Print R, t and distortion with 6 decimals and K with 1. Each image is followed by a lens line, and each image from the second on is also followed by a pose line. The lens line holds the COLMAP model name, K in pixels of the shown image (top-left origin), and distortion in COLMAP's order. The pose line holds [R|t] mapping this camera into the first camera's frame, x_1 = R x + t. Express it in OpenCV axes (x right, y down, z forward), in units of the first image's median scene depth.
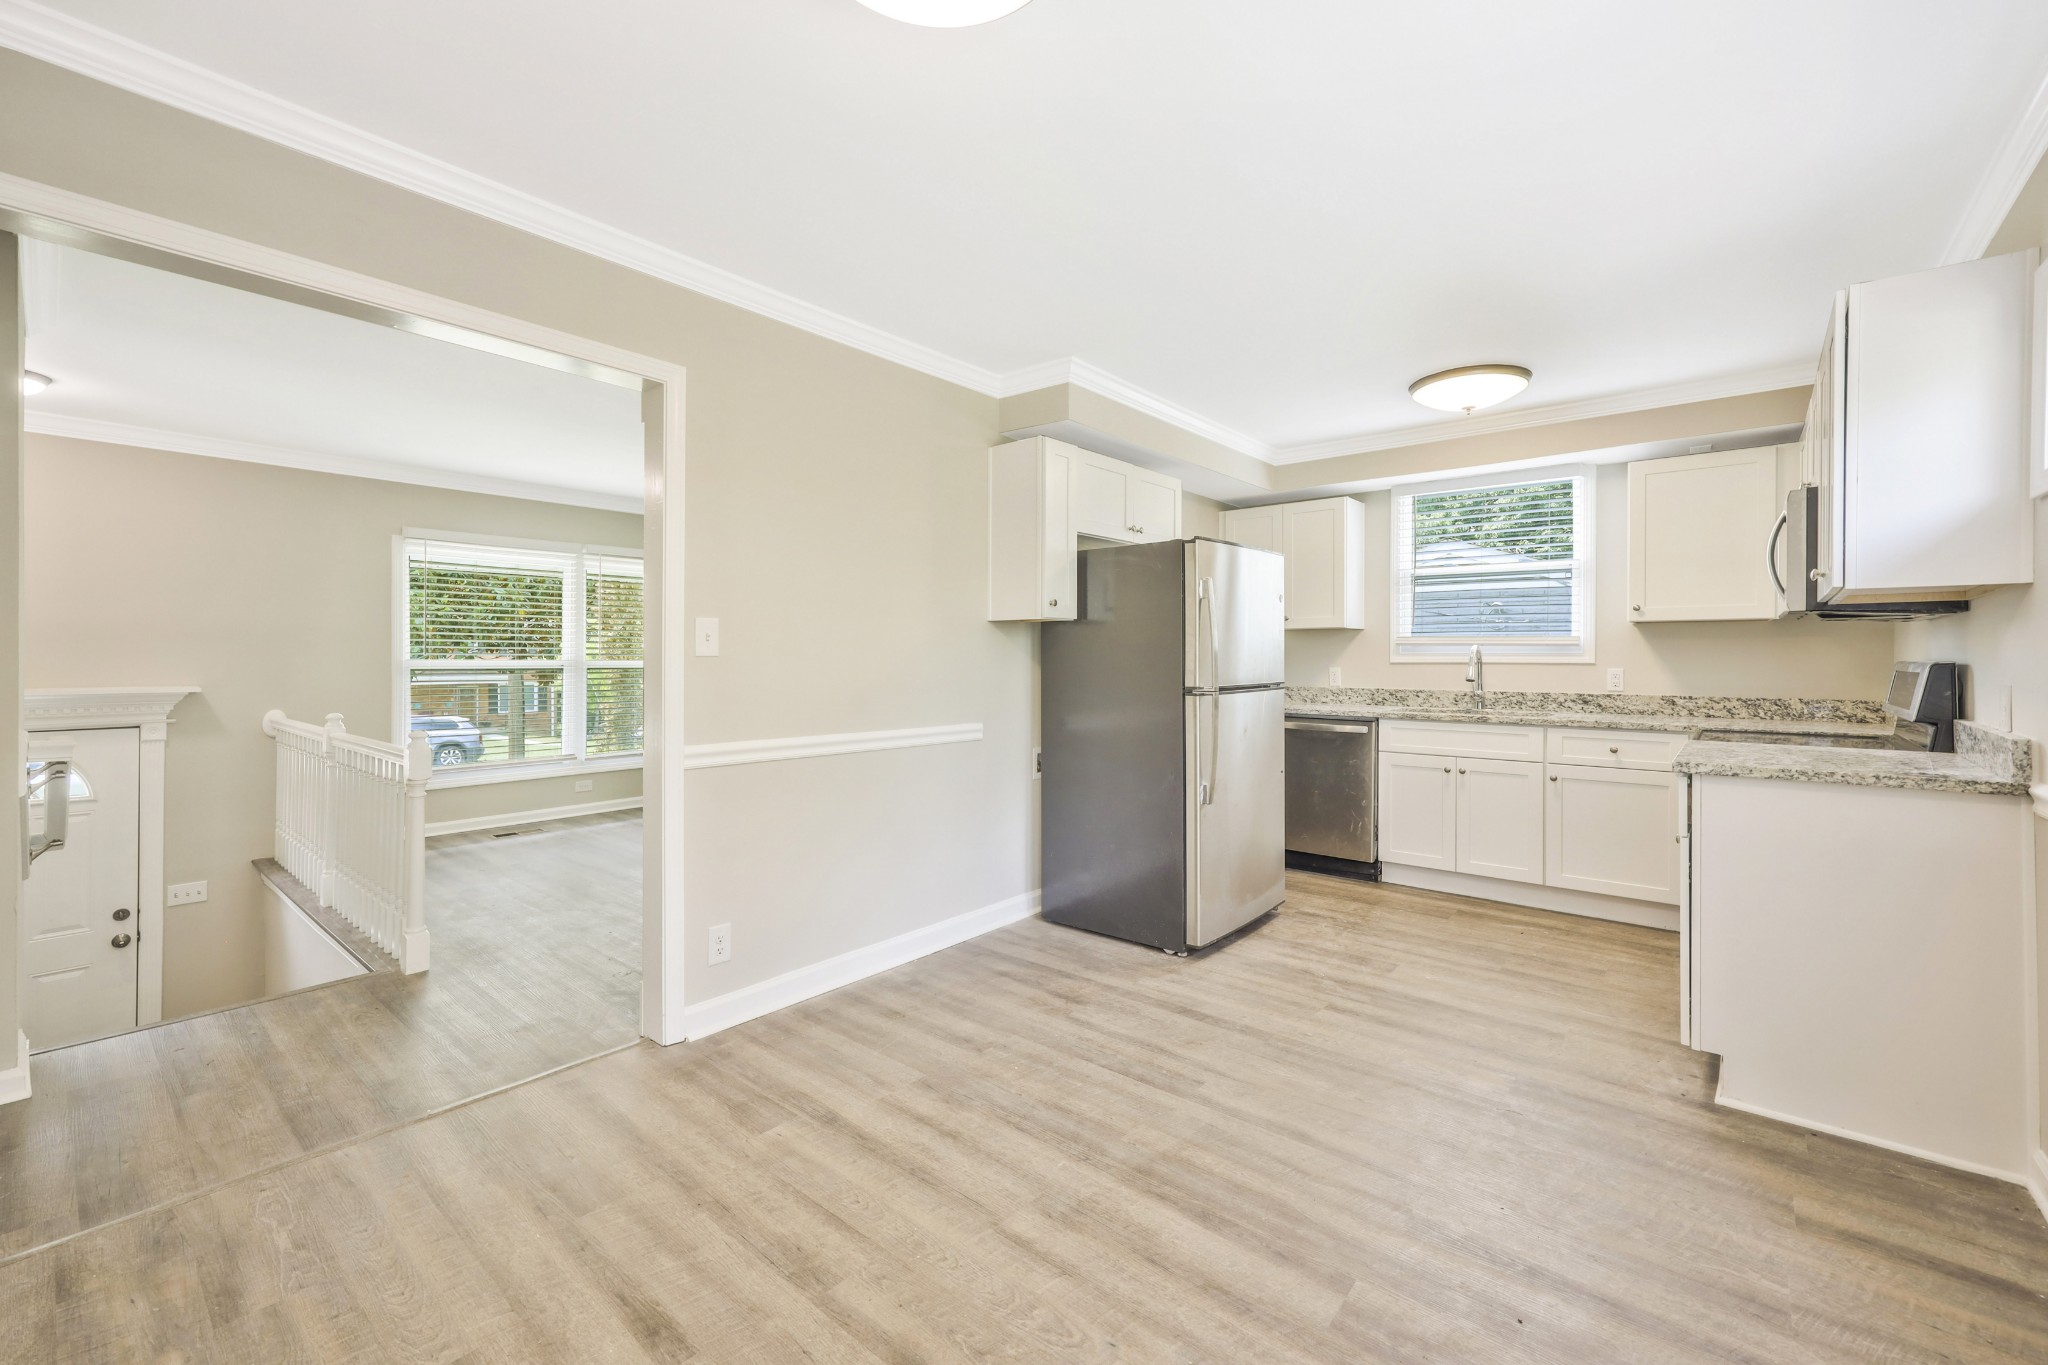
lens RADIAL K [[839.9, 0, 1046.2], [0, 839.9, 662.5], [0, 0, 1]] dist [-0.000602, 0.000656]
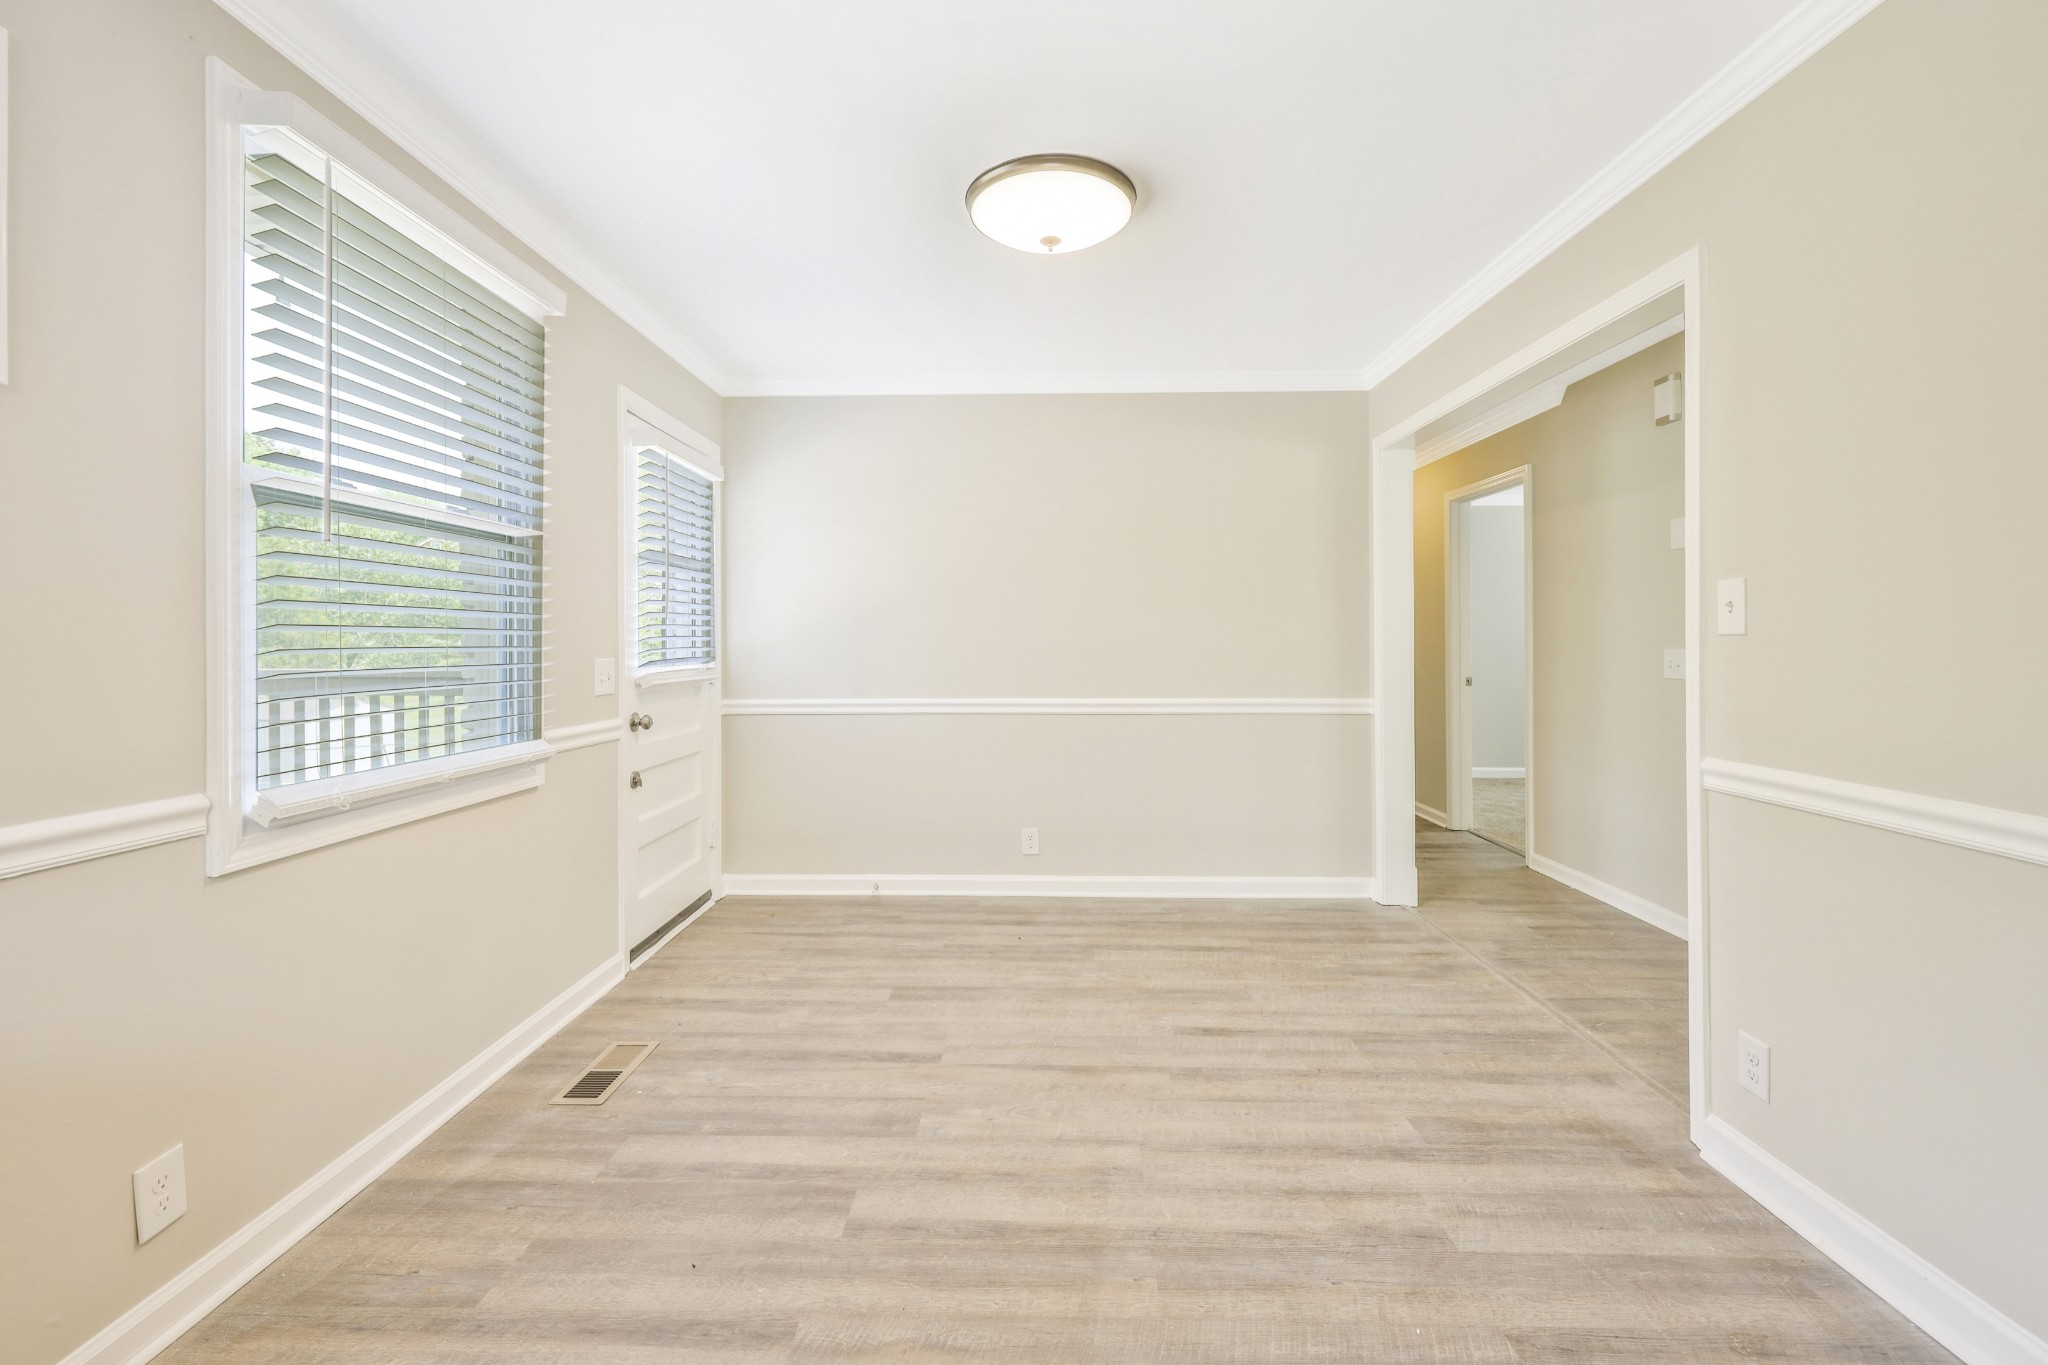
lens RADIAL K [[839.9, 0, 1024.8], [0, 839.9, 670.7], [0, 0, 1]] dist [-0.000602, 0.000656]
pose [[-0.784755, 0.009999, -0.619725, 0.392336], [-0.011160, 0.999480, 0.030258, -0.000111], [0.619705, 0.030661, -0.784235, 0.916601]]
